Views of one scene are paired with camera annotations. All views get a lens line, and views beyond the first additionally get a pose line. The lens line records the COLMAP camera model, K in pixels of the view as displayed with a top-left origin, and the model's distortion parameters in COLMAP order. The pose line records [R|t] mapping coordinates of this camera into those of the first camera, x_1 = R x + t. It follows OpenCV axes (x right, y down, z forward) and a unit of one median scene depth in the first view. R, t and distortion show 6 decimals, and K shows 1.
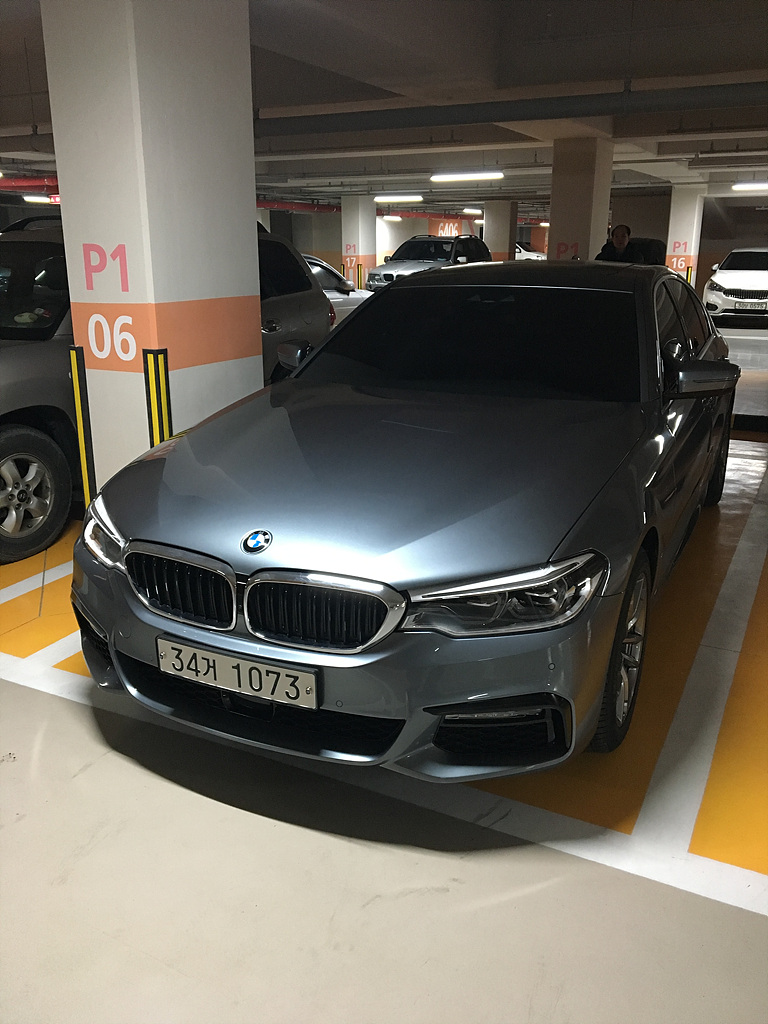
lens RADIAL K [[871.6, 0, 384.0], [0, 871.6, 512.0], [0, 0, 1]] dist [-0.010231, -0.015255]
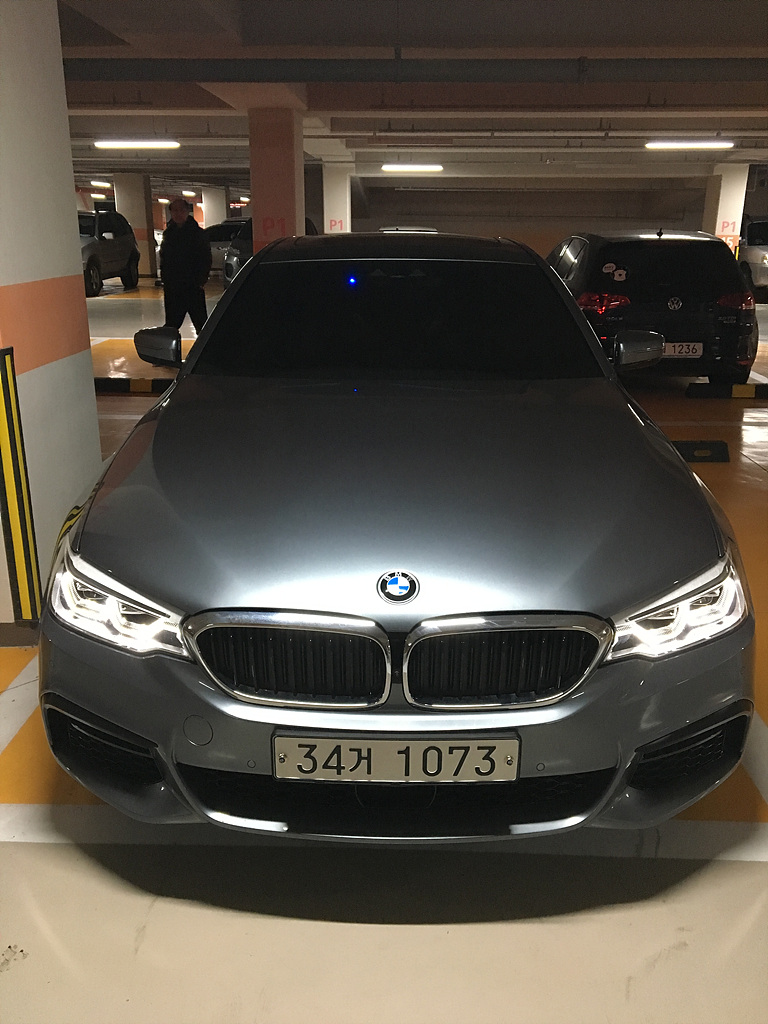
lens RADIAL K [[916.8, 0, 384.0], [0, 916.8, 512.0], [0, 0, 1]] dist [0.005783, -0.000173]
pose [[0.903811, -0.116747, 0.411699, -0.475625], [0.114032, 0.992986, 0.031246, -0.063335], [-0.412459, 0.018706, 0.910784, 0.227201]]
